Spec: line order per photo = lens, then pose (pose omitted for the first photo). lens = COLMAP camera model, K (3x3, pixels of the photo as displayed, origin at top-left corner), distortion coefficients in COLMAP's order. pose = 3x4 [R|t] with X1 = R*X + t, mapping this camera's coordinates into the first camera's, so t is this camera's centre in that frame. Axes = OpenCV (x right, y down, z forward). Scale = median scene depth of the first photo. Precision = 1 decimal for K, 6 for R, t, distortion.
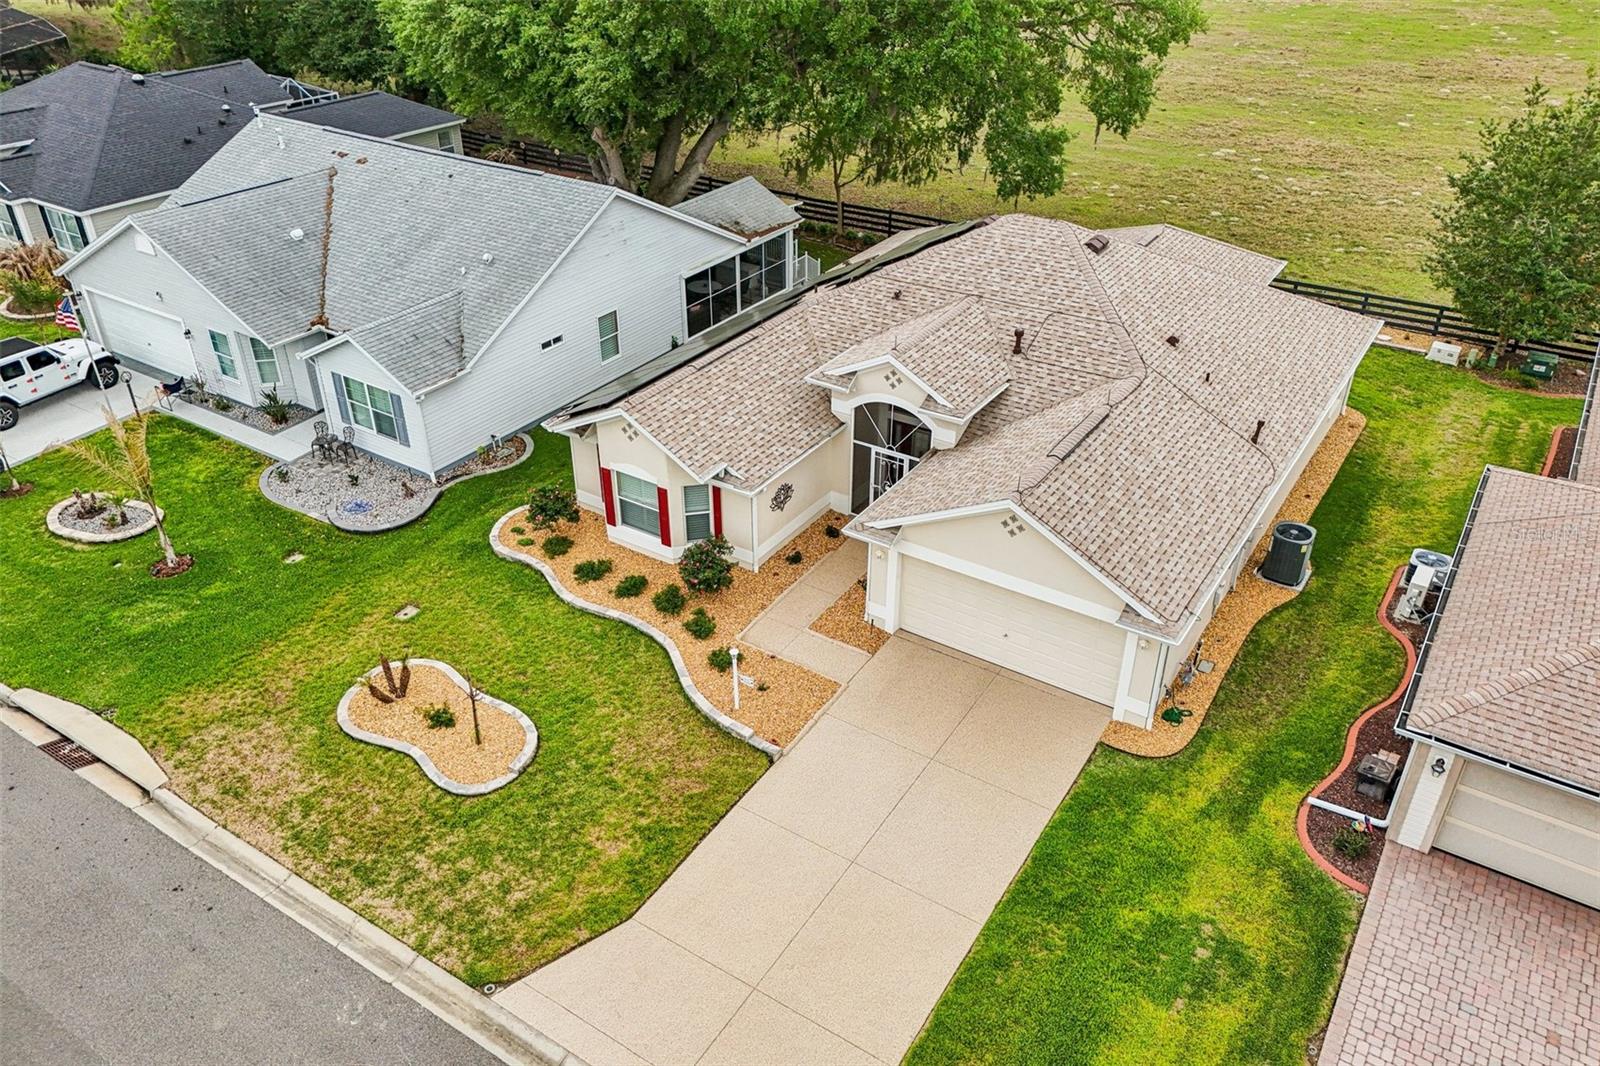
lens RADIAL K [[1179.6, 0, 805.4], [0, 1179.6, 528.9], [0, 0, 1]] dist [0.041508, -0.001606]
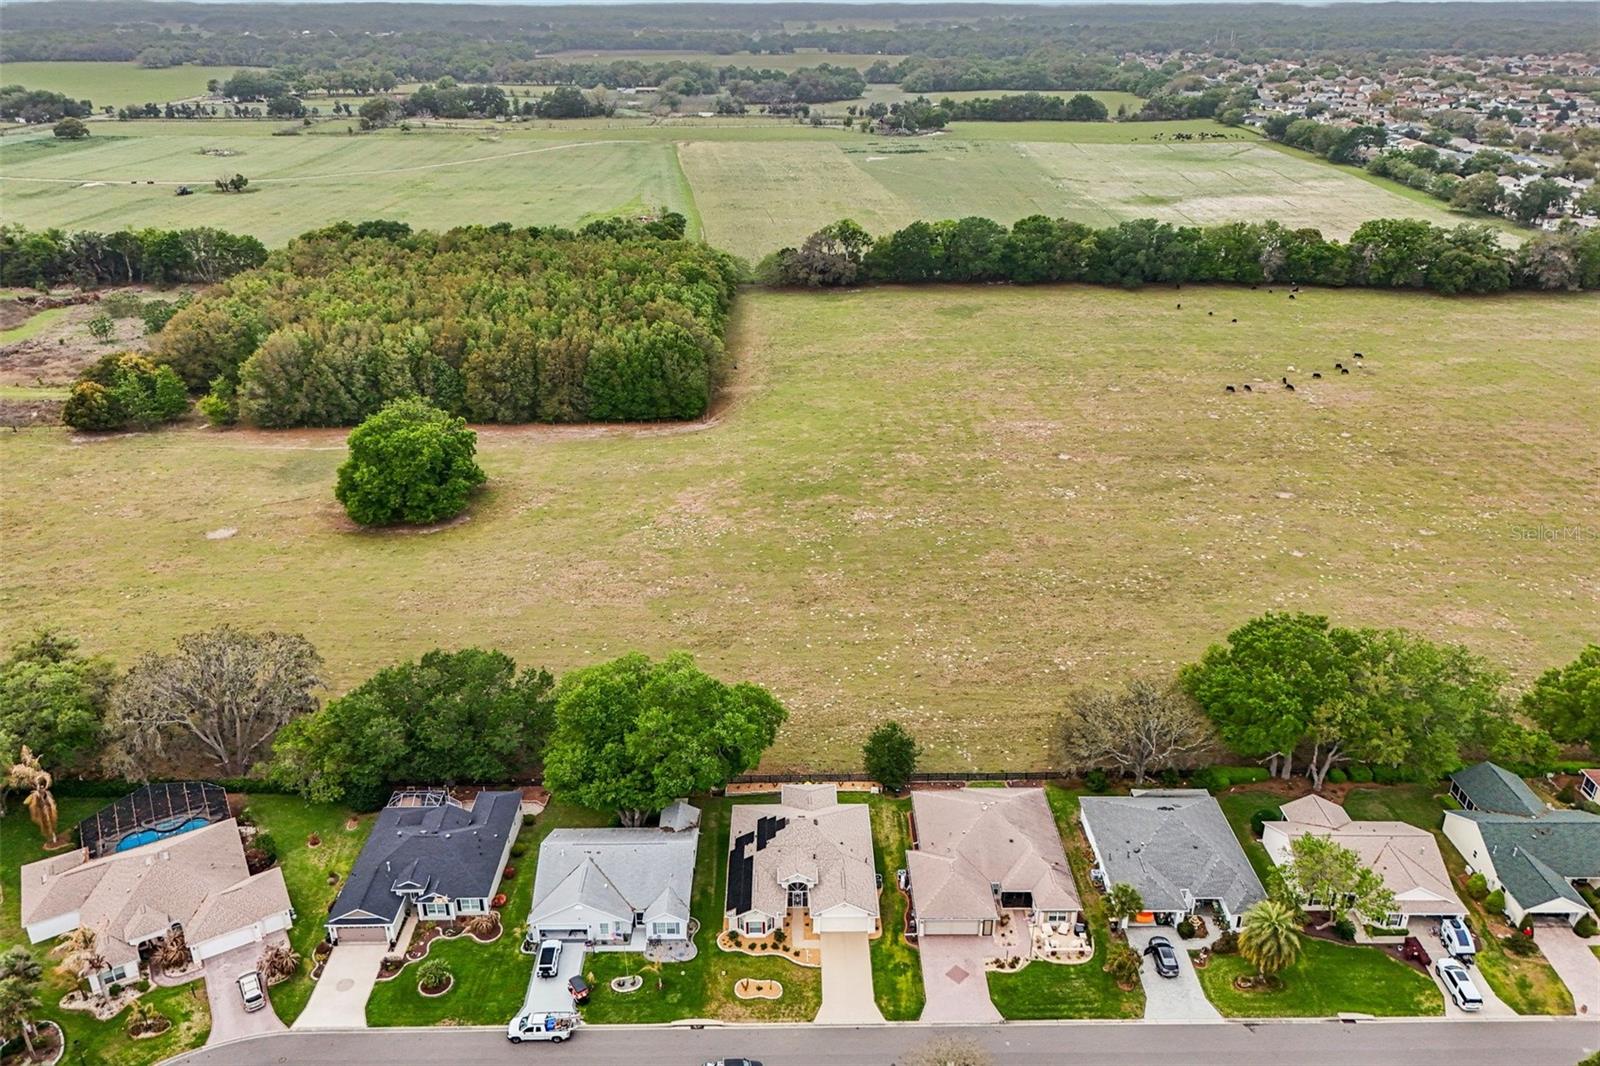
lens RADIAL K [[1172.7, 0, 794.2], [0, 1172.7, 531.4], [0, 0, 1]] dist [0.047651, -0.001826]
pose [[0.836736, -0.231750, 0.496149, -2.126116], [0.295944, 0.953699, -0.053626, -1.313039], [-0.460749, 0.191703, 0.866580, -3.601903]]
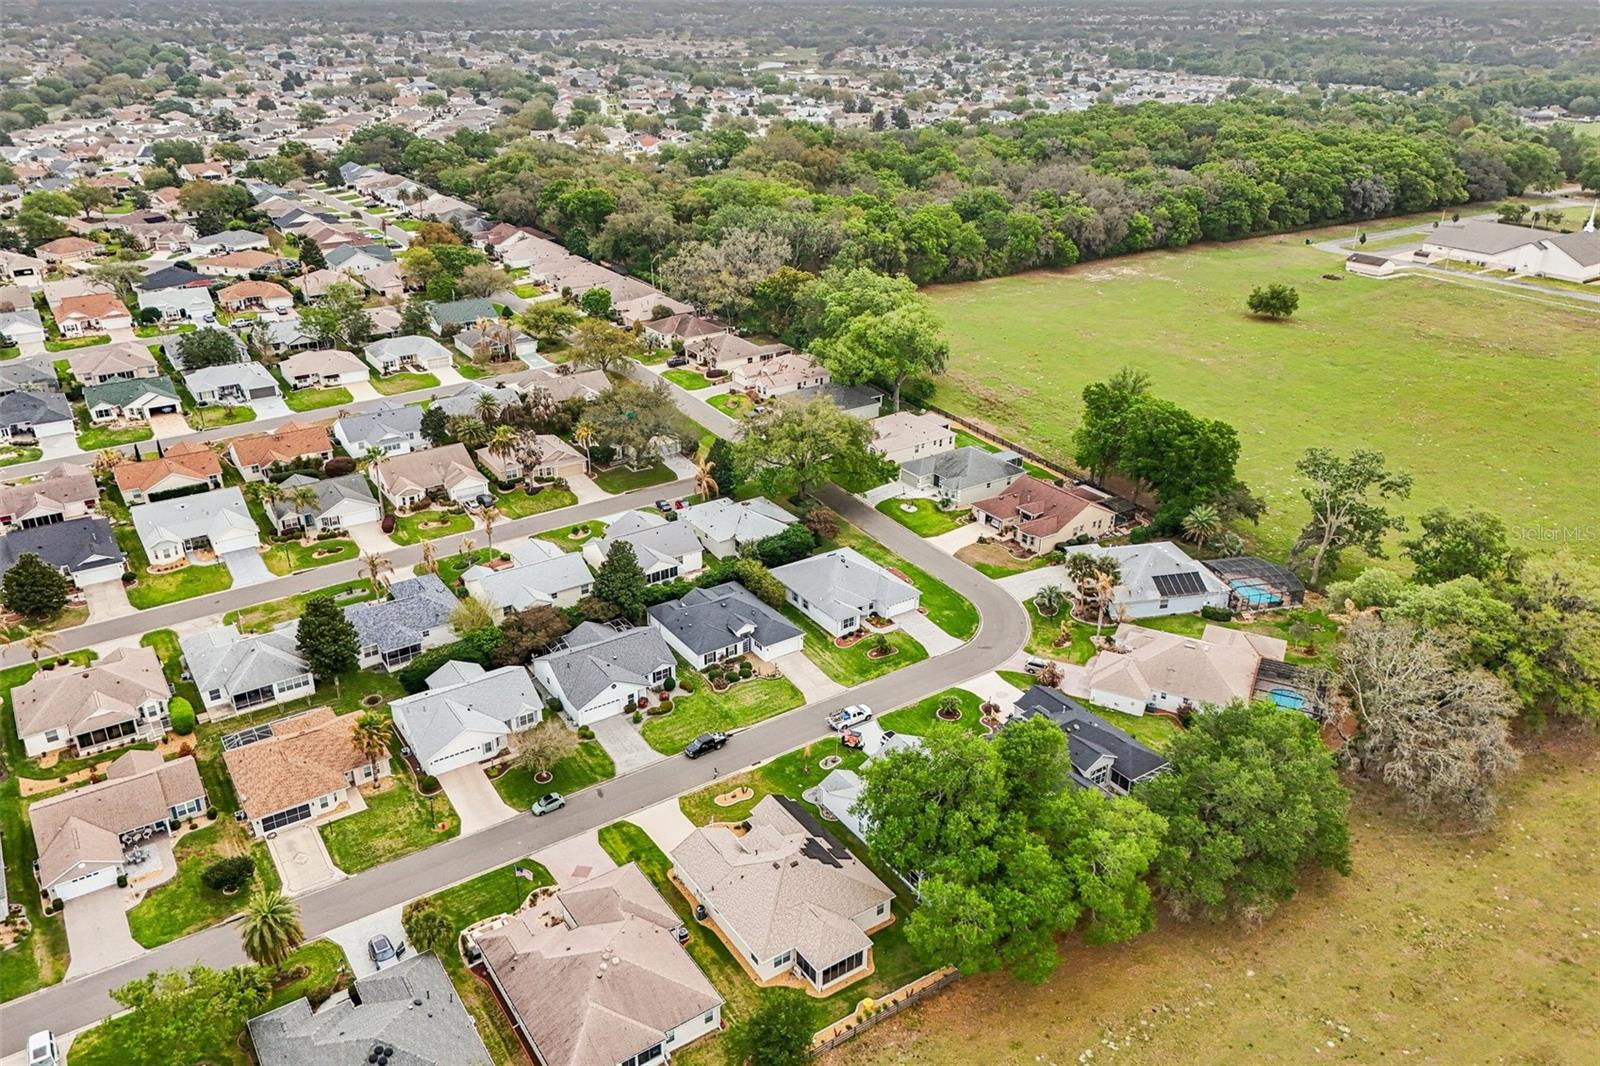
lens RADIAL K [[1137.0, 0, 800.0], [0, 1137.0, 533.0], [0, 0, 1]] dist [0.005221, -0.002247]
pose [[-0.389004, 0.381234, -0.838652, 3.643105], [-0.485240, 0.689040, 0.538300, -3.779719], [0.783082, 0.616348, -0.083050, 0.890416]]
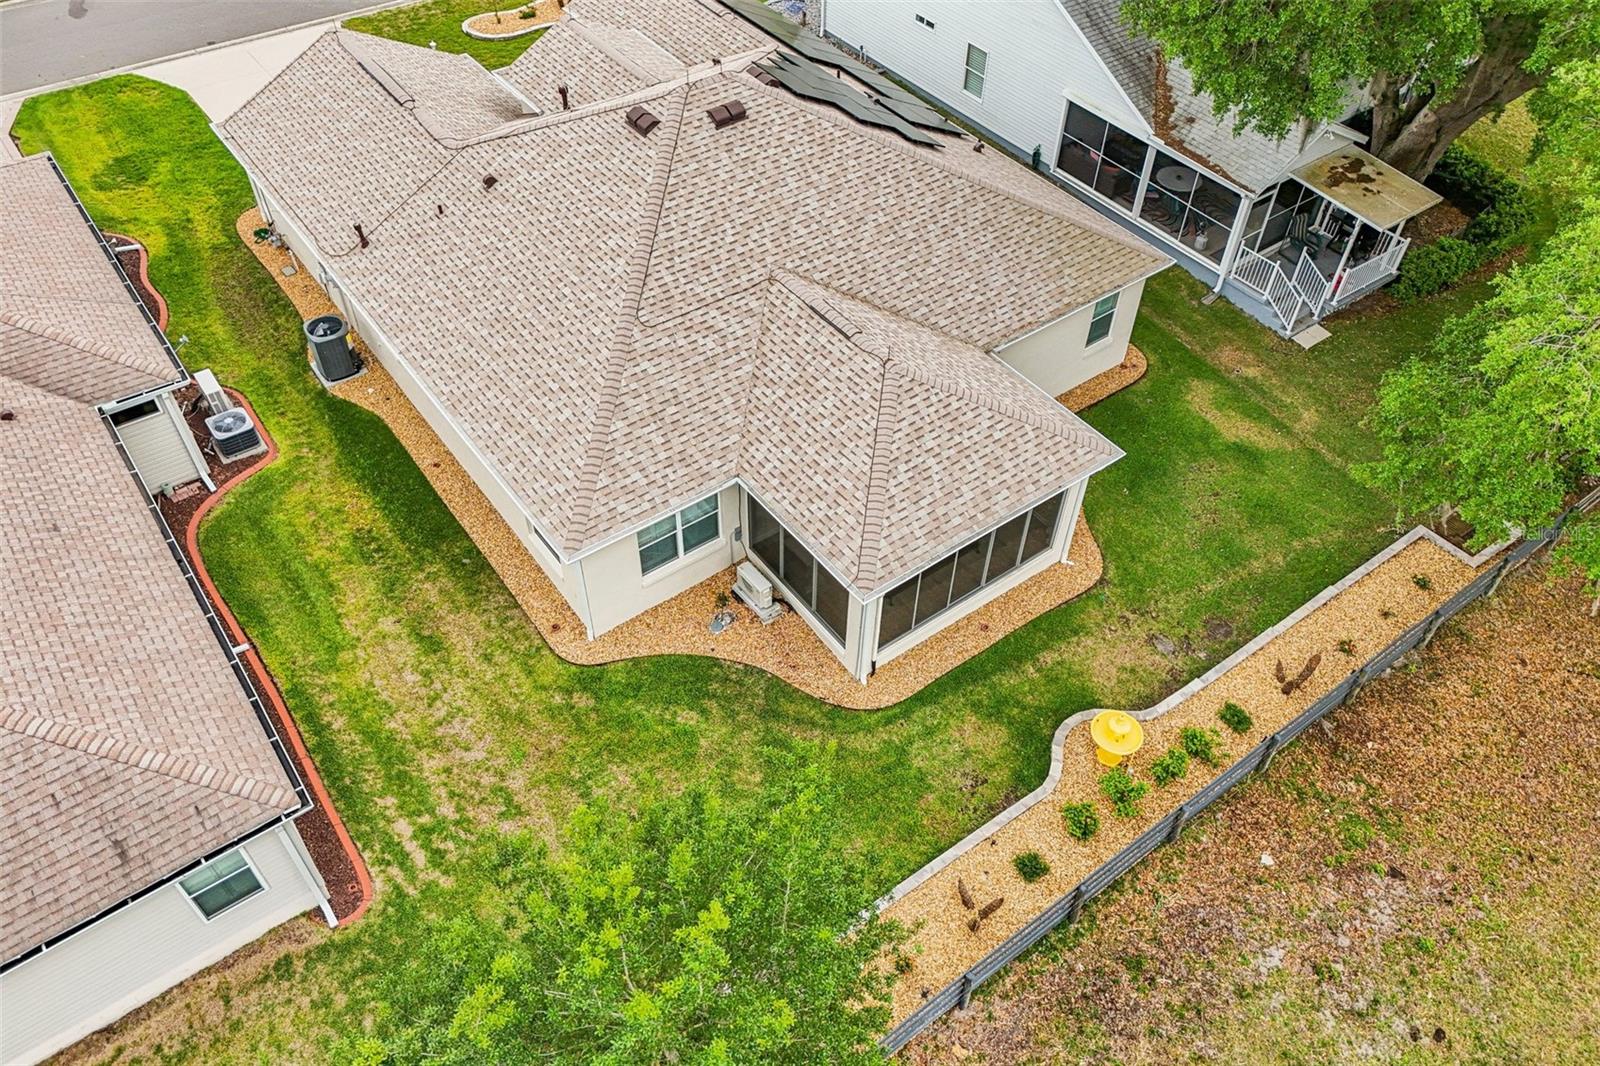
lens RADIAL K [[1179.6, 0, 805.4], [0, 1179.6, 528.9], [0, 0, 1]] dist [0.041508, -0.001606]
pose [[-0.346972, 0.678064, -0.647951, 1.167960], [-0.506887, 0.445700, 0.737847, -0.975676], [0.789098, 0.584450, 0.189057, 1.388714]]
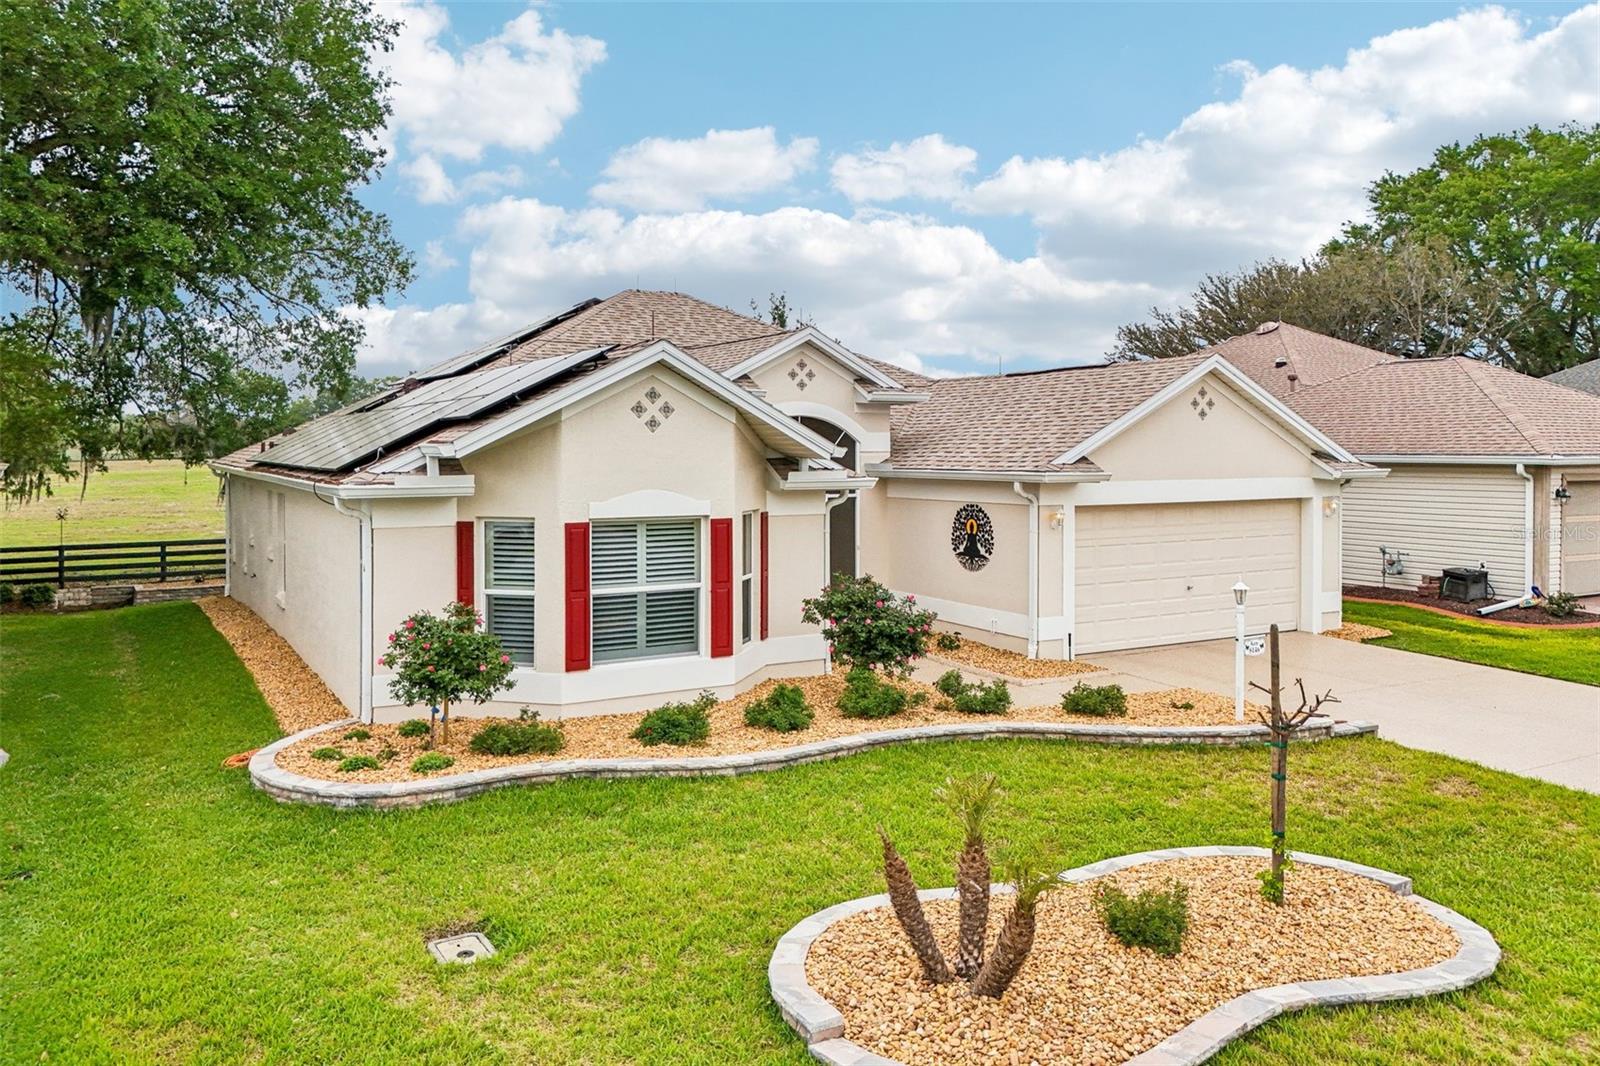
lens RADIAL K [[1192.8, 0, 799.4], [0, 1192.8, 518.3], [0, 0, 1]] dist [0.041666, -0.009495]
pose [[0.459774, -0.053086, 0.886448, -0.605362], [0.462757, 0.866291, -0.188139, 0.081423], [-0.757934, 0.496711, 0.422864, 0.853663]]
